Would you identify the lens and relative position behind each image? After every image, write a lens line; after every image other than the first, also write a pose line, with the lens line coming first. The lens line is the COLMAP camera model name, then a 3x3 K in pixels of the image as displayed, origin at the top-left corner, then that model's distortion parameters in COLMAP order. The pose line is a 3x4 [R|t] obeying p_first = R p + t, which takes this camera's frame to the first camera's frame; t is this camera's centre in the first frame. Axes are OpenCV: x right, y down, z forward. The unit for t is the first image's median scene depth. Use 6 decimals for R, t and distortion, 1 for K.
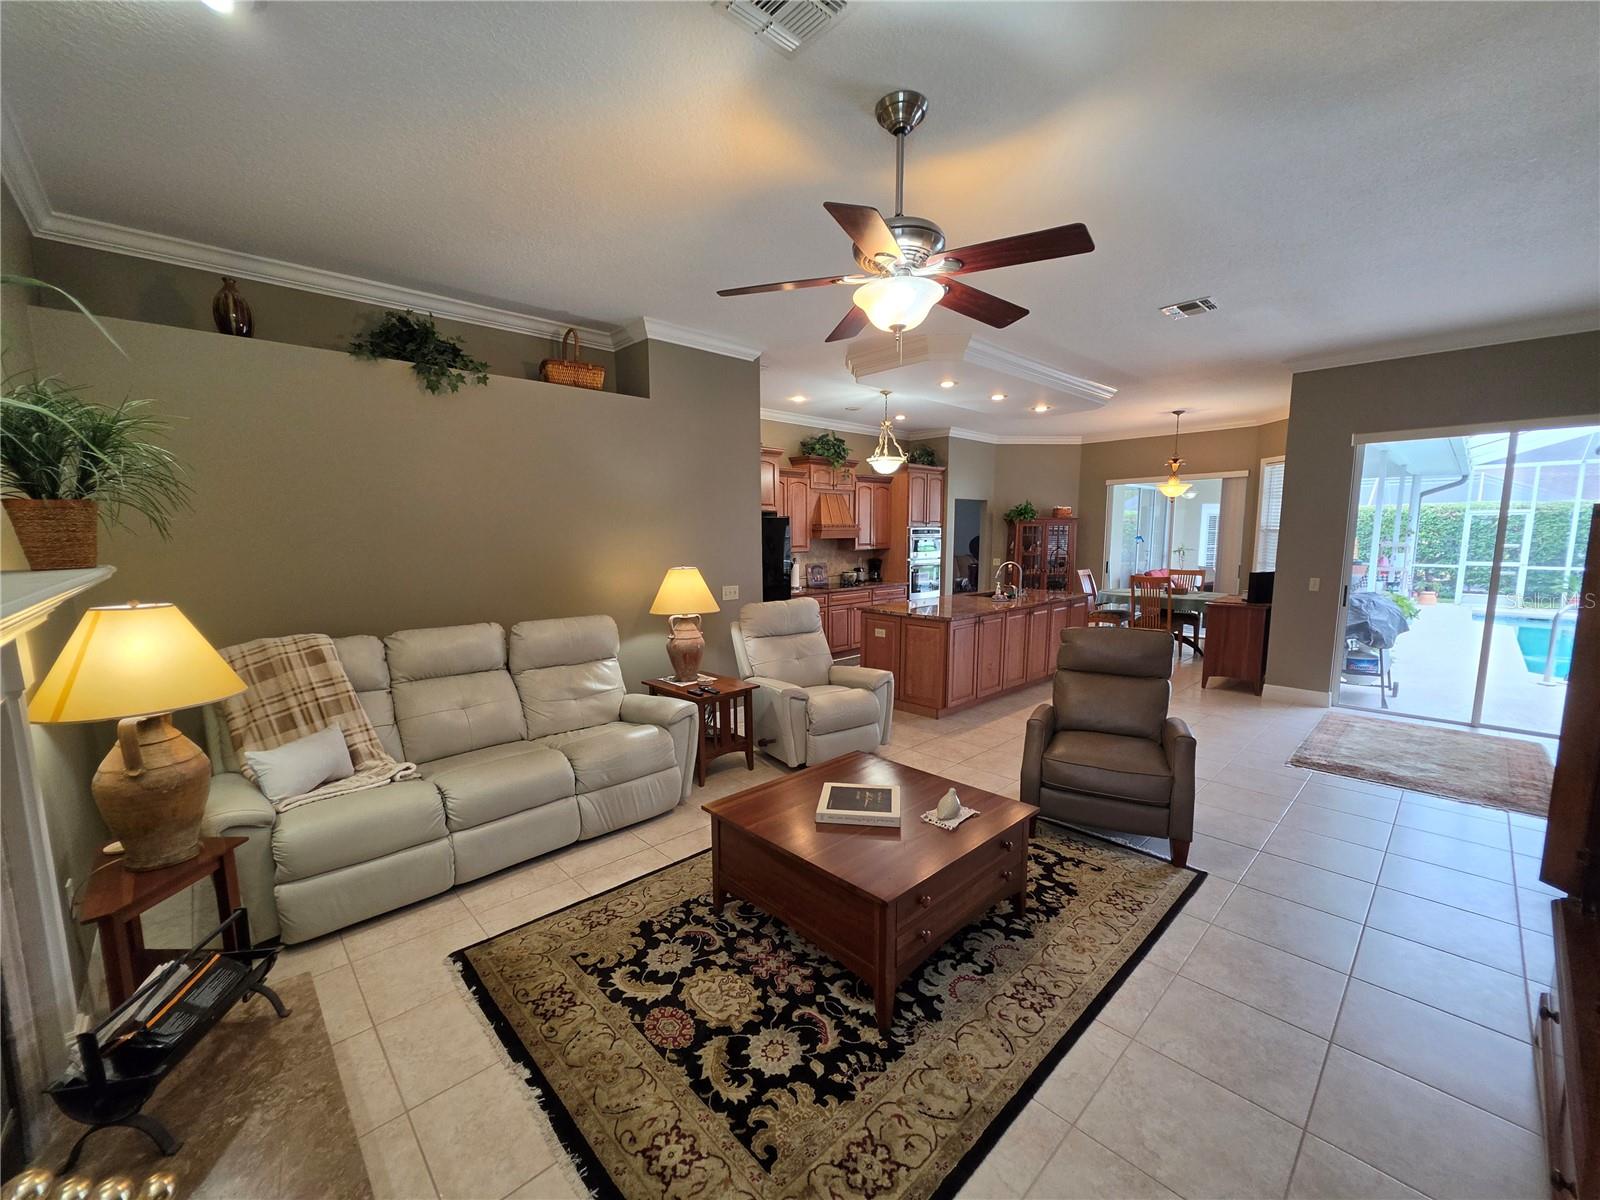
lens RADIAL K [[641.5, 0, 794.3], [0, 641.5, 612.0], [0, 0, 1]] dist [-0.002566, 0.001492]
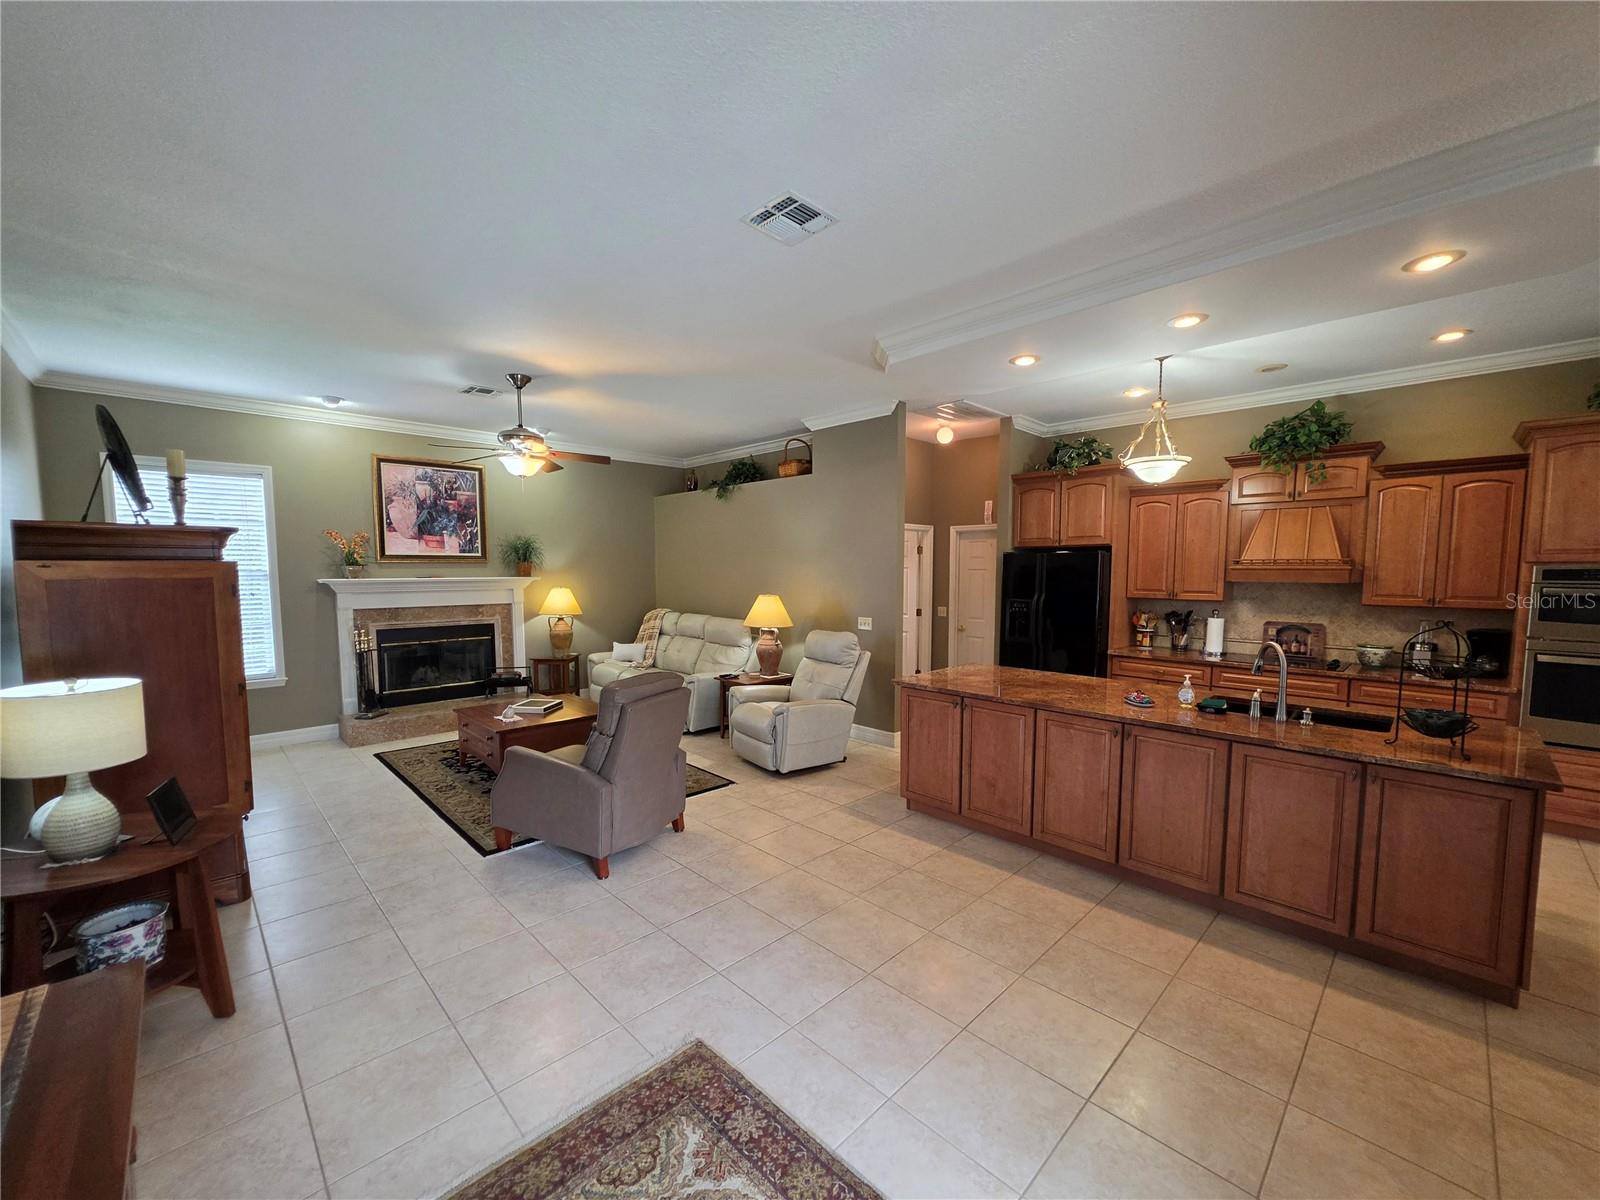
lens RADIAL K [[641.5, 0, 796.5], [0, 641.5, 613.9], [0, 0, 1]] dist [-0.002566, 0.001492]
pose [[0.019335, 0.080753, -0.996547, 1.209385], [-0.124532, 0.989166, 0.077739, -0.140726], [0.992027, 0.122599, 0.029182, 0.988386]]
